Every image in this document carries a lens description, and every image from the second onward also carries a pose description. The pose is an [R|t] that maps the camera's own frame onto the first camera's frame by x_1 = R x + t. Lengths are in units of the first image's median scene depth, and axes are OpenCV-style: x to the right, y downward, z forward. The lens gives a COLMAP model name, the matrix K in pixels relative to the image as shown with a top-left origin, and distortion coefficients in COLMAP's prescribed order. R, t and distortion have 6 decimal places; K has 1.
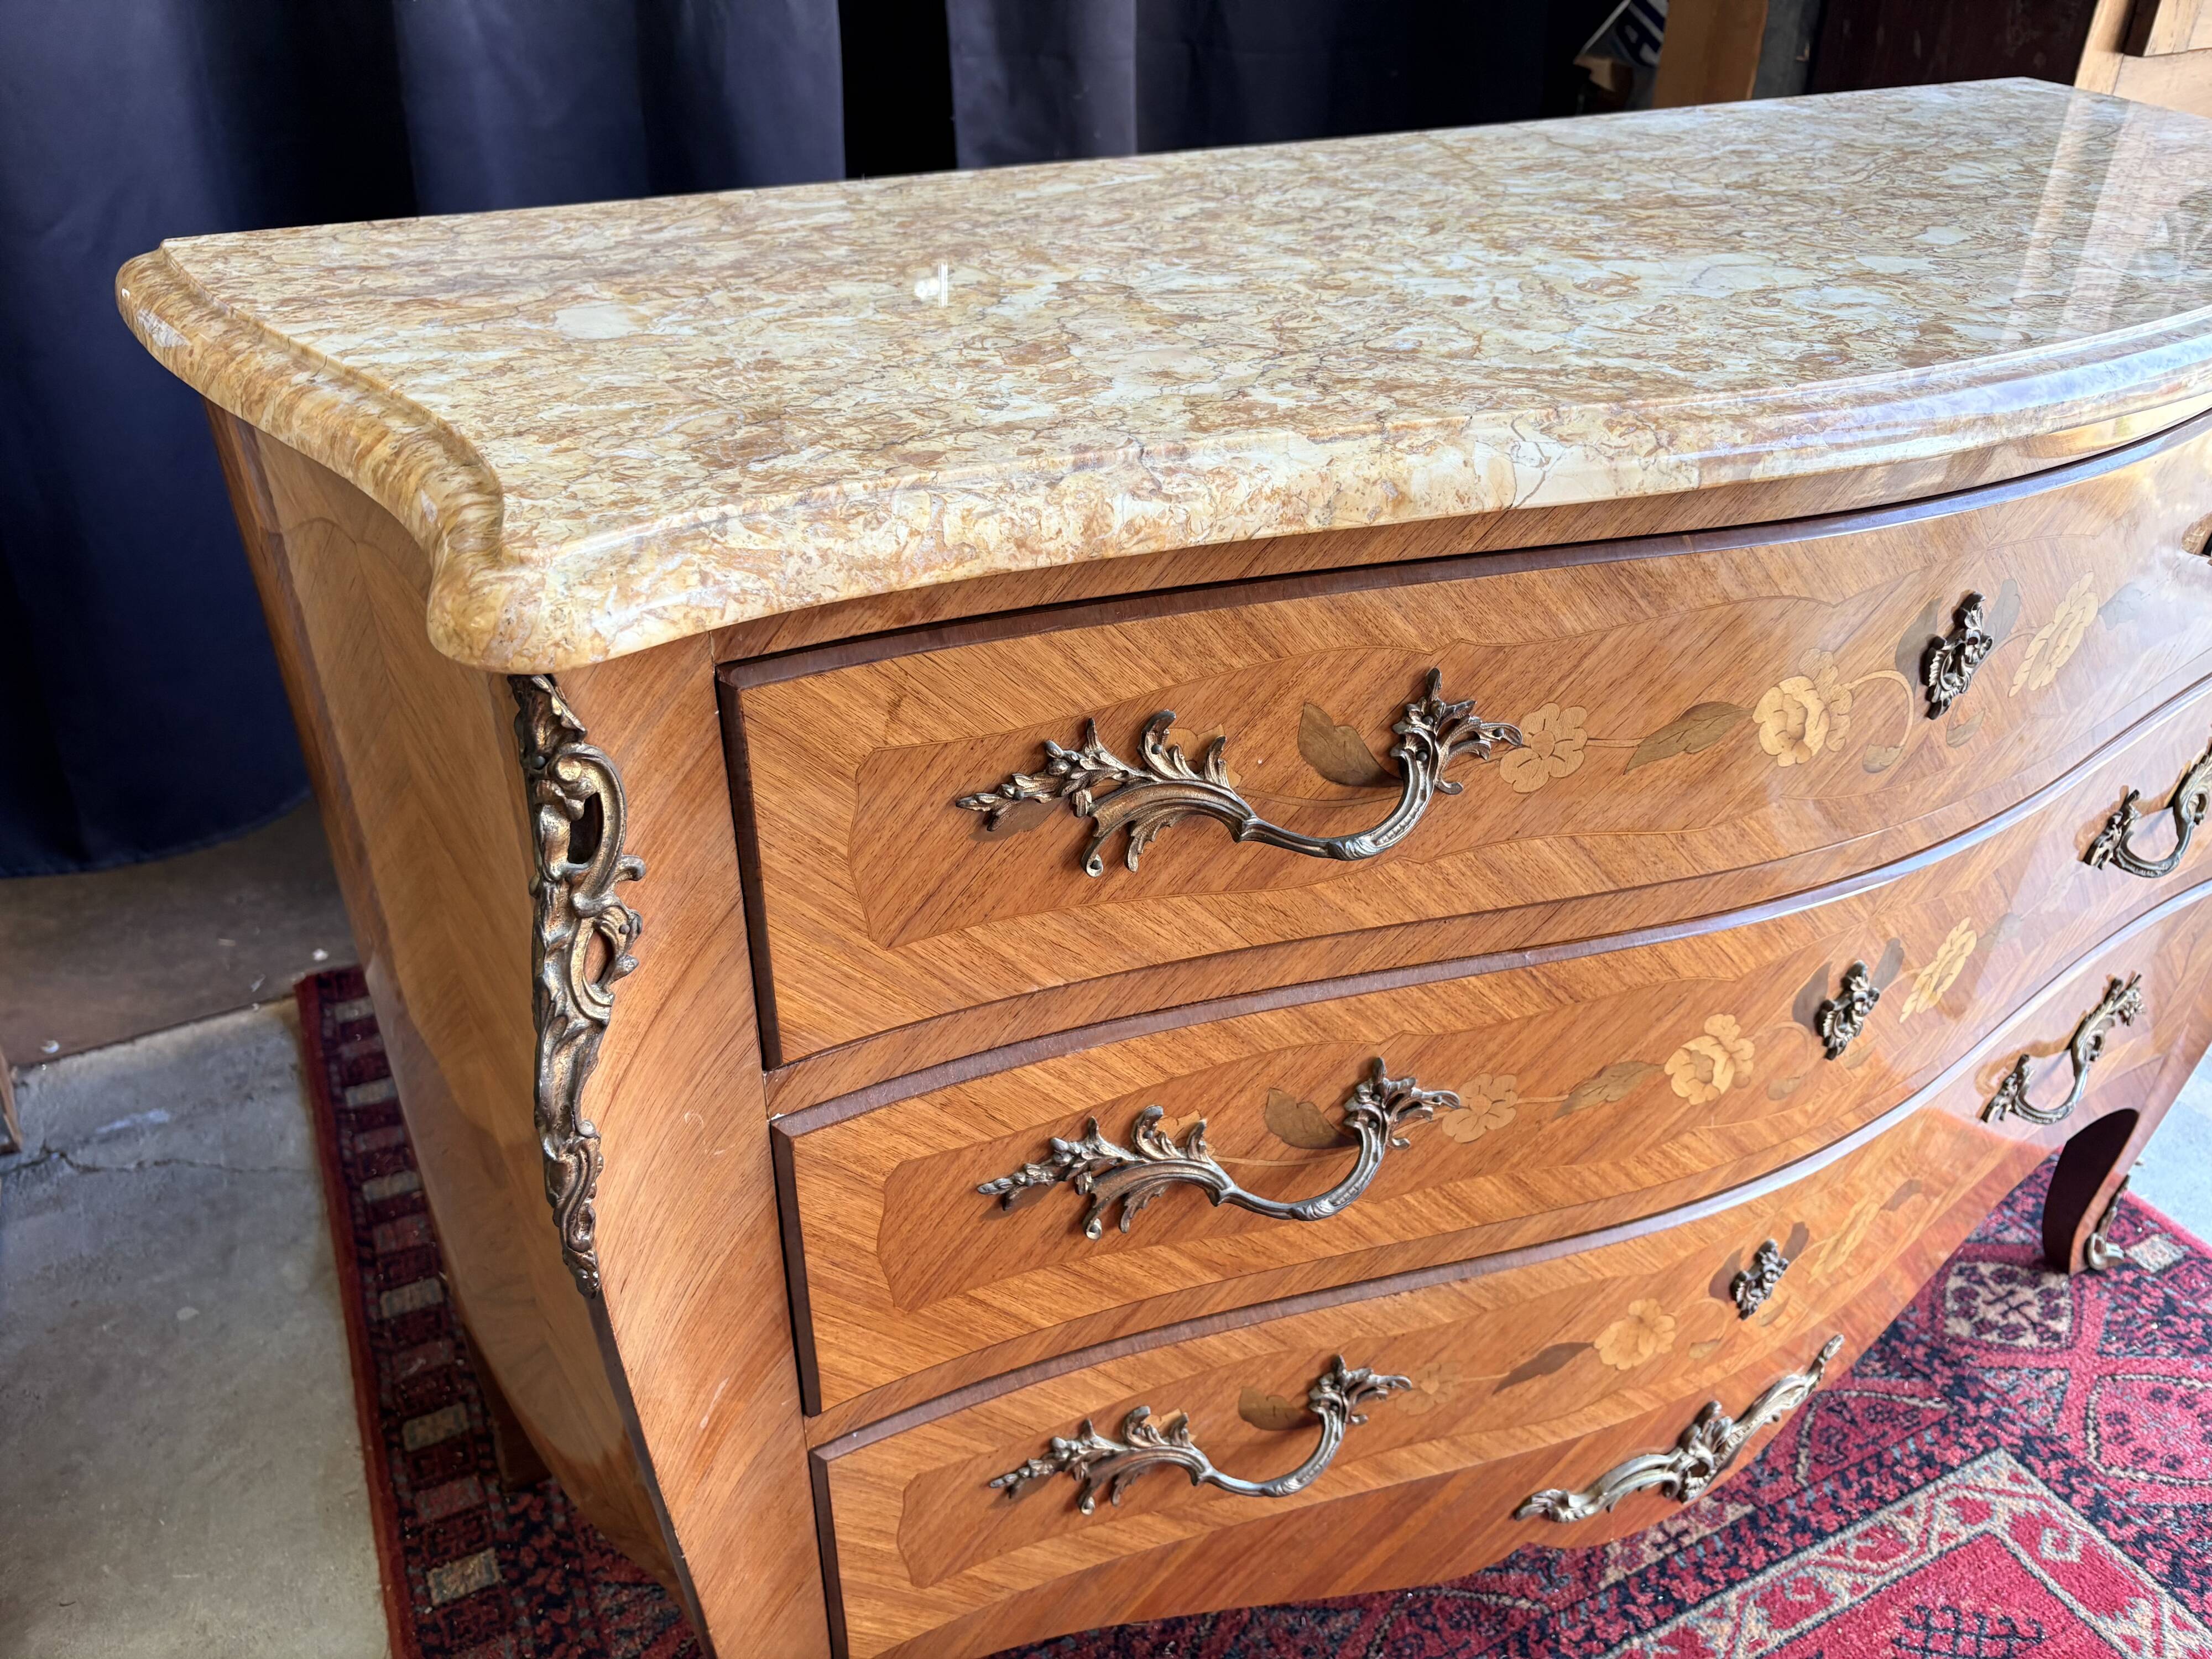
lens RADIAL K [[1695.6, 0, 1118.0], [0, 1695.6, 845.7], [0, 0, 1]] dist [0.050860, -0.077051]
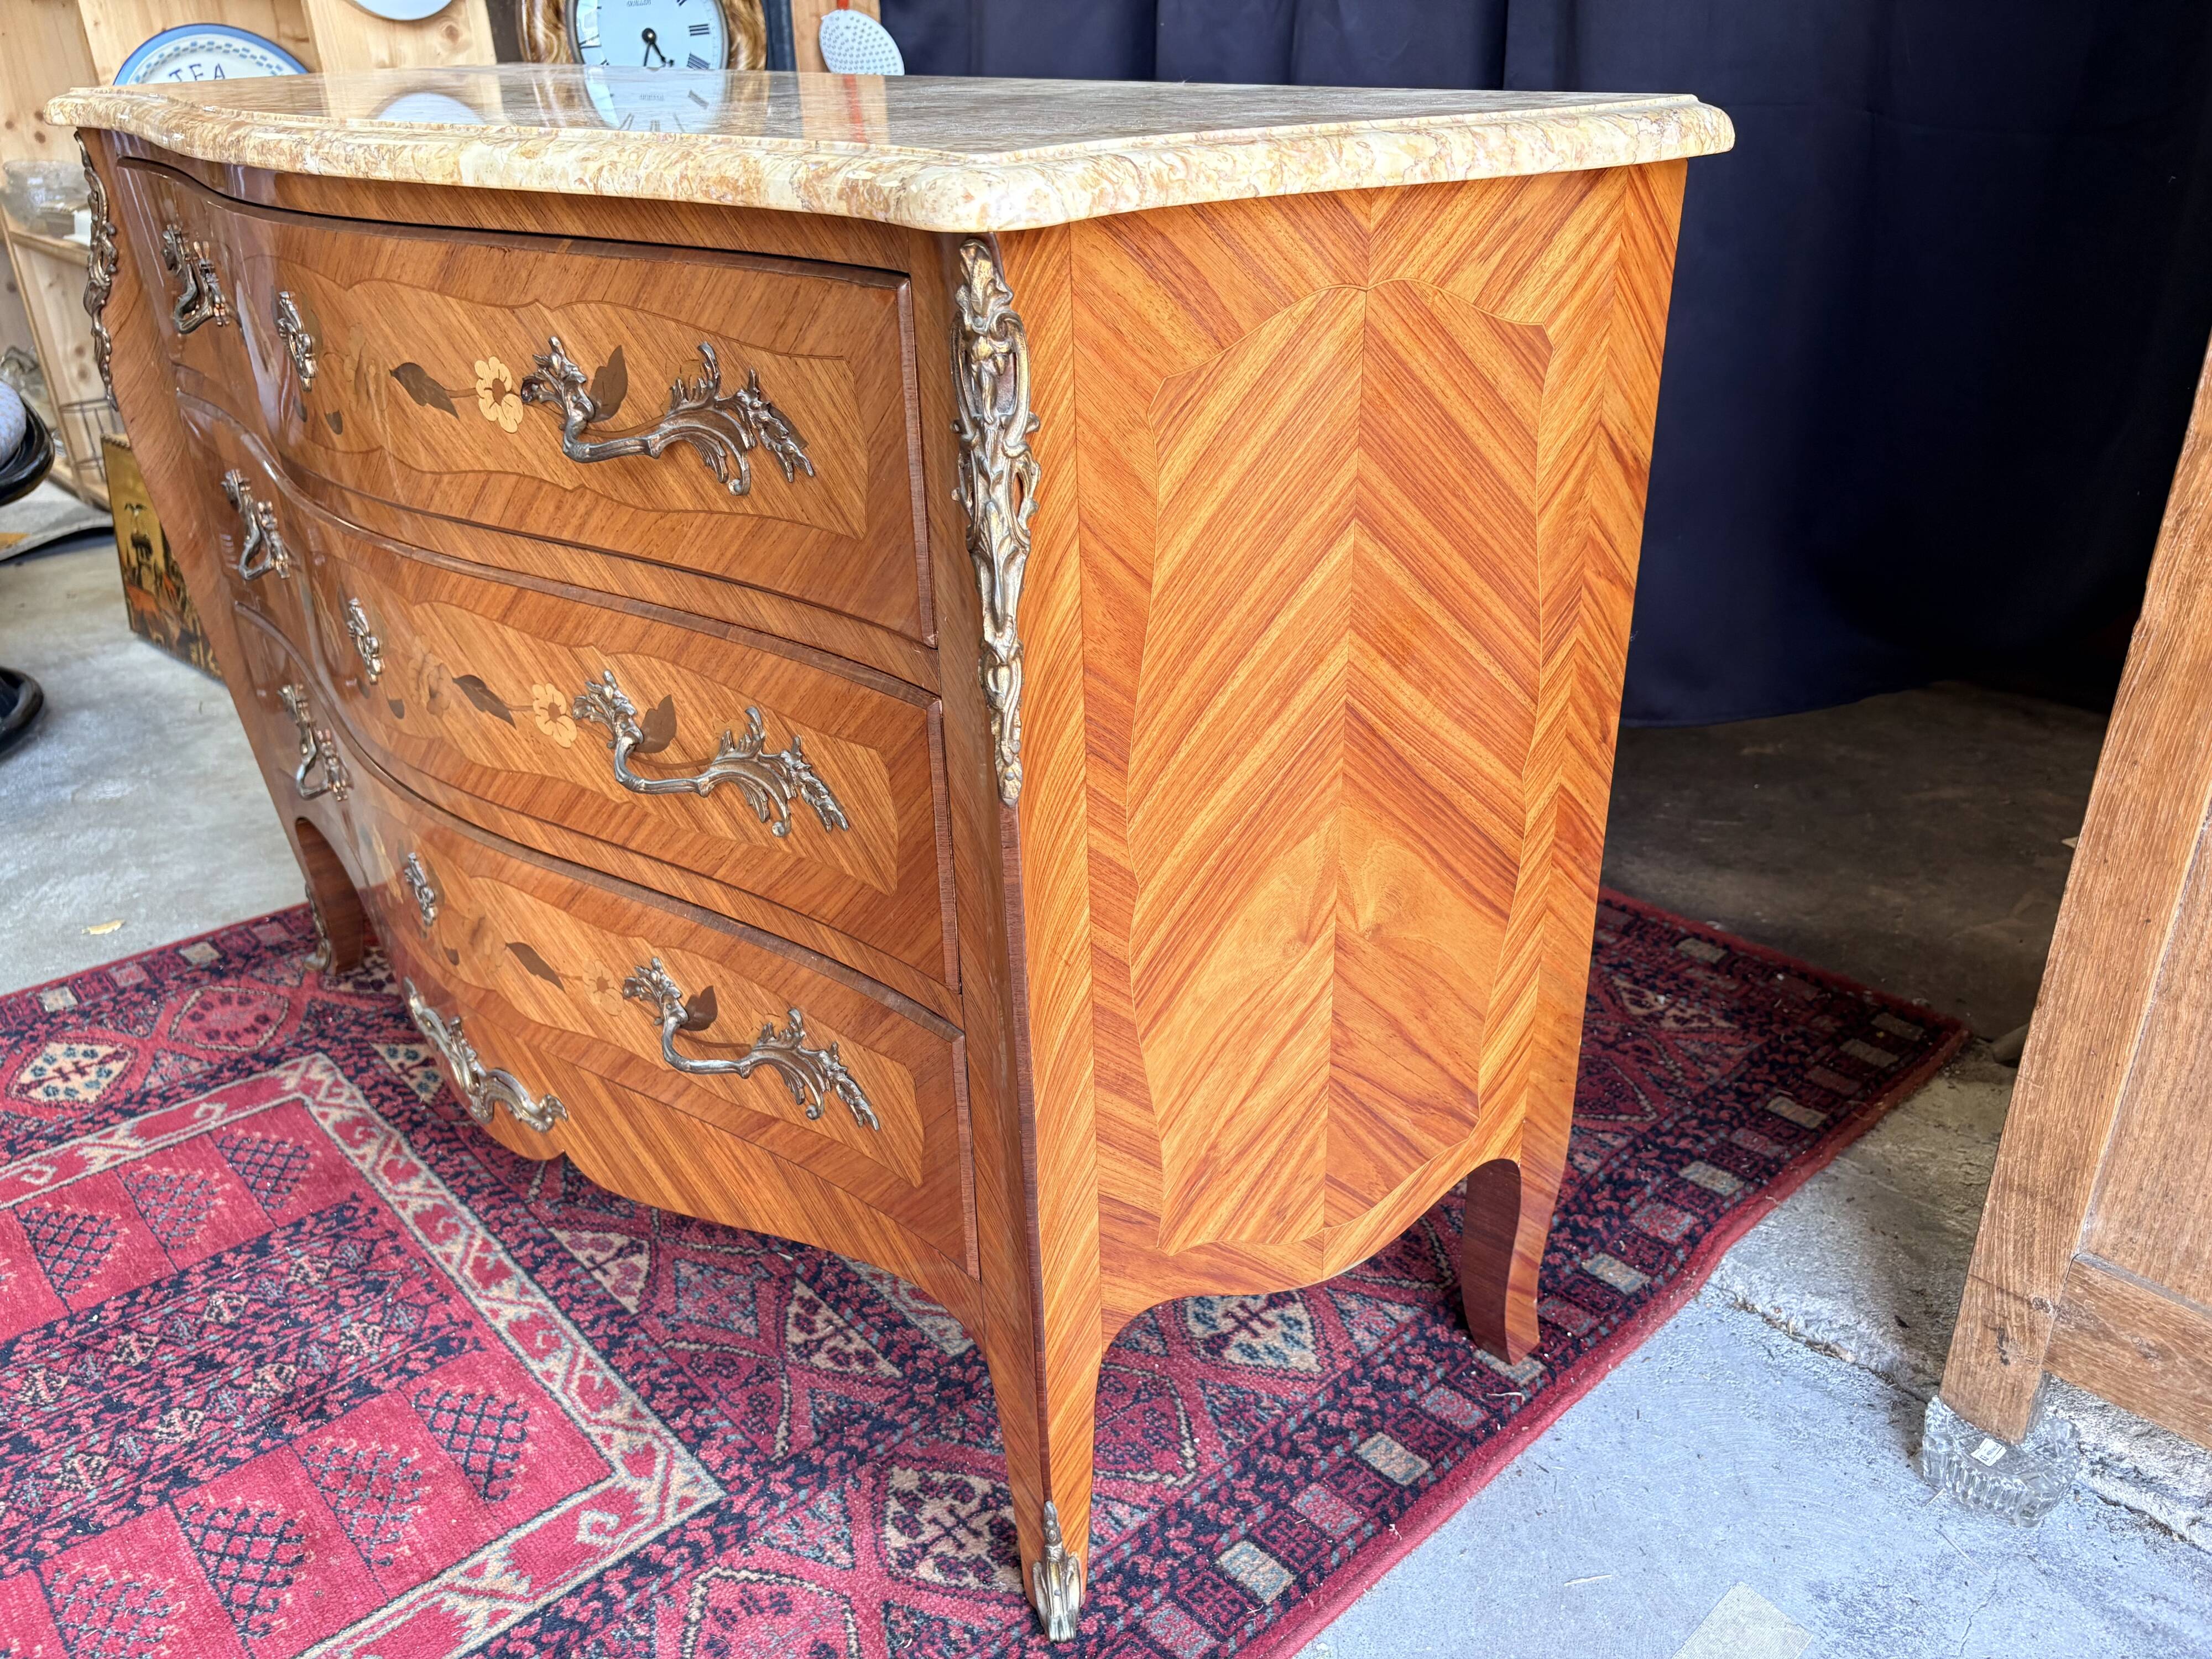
lens RADIAL K [[1690.1, 0, 1115.2], [0, 1690.1, 833.0], [0, 0, 1]] dist [0.057055, -0.085233]
pose [[0.276116, 0.408621, -0.869936, 1.858499], [-0.504589, 0.831983, 0.230639, -0.393763], [0.818016, 0.375277, 0.435909, 0.969522]]
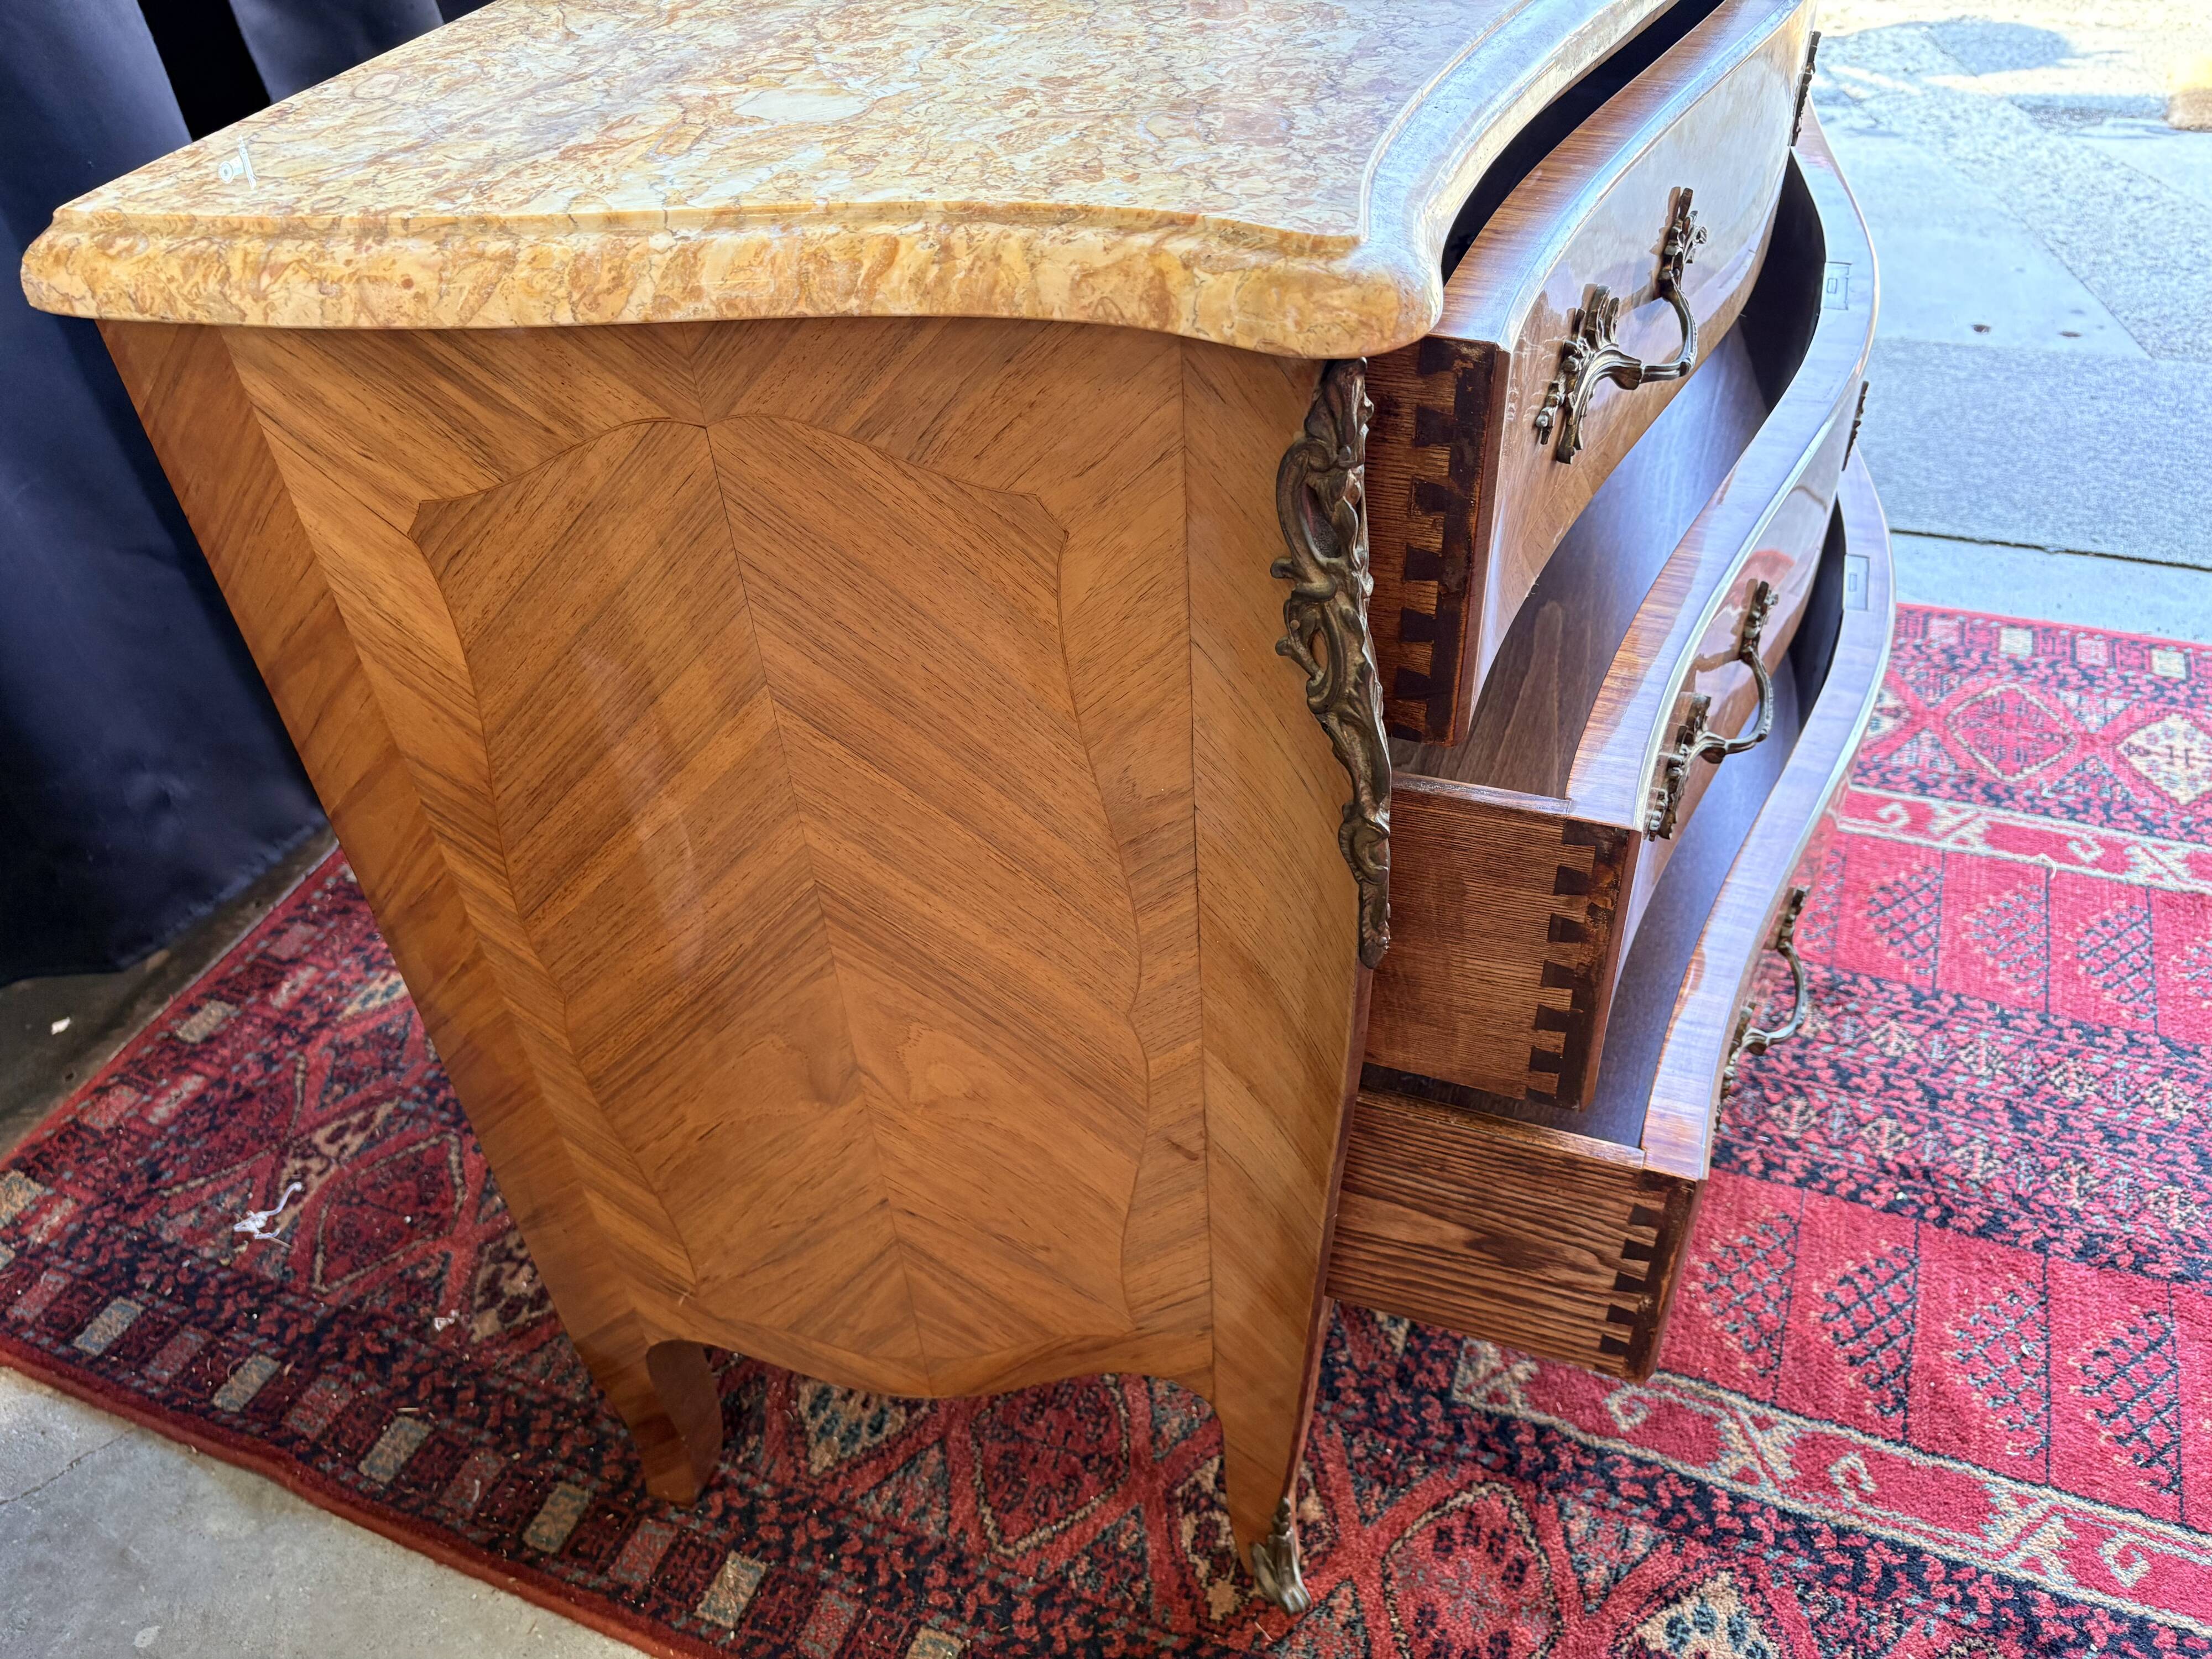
lens RADIAL K [[1694.9, 0, 1112.2], [0, 1694.9, 832.4], [0, 0, 1]] dist [0.039907, -0.060514]
pose [[0.751729, -0.471504, 0.461073, -0.641120], [0.413912, 0.881628, 0.226735, -0.086182], [-0.513401, 0.020400, 0.857906, 0.122430]]
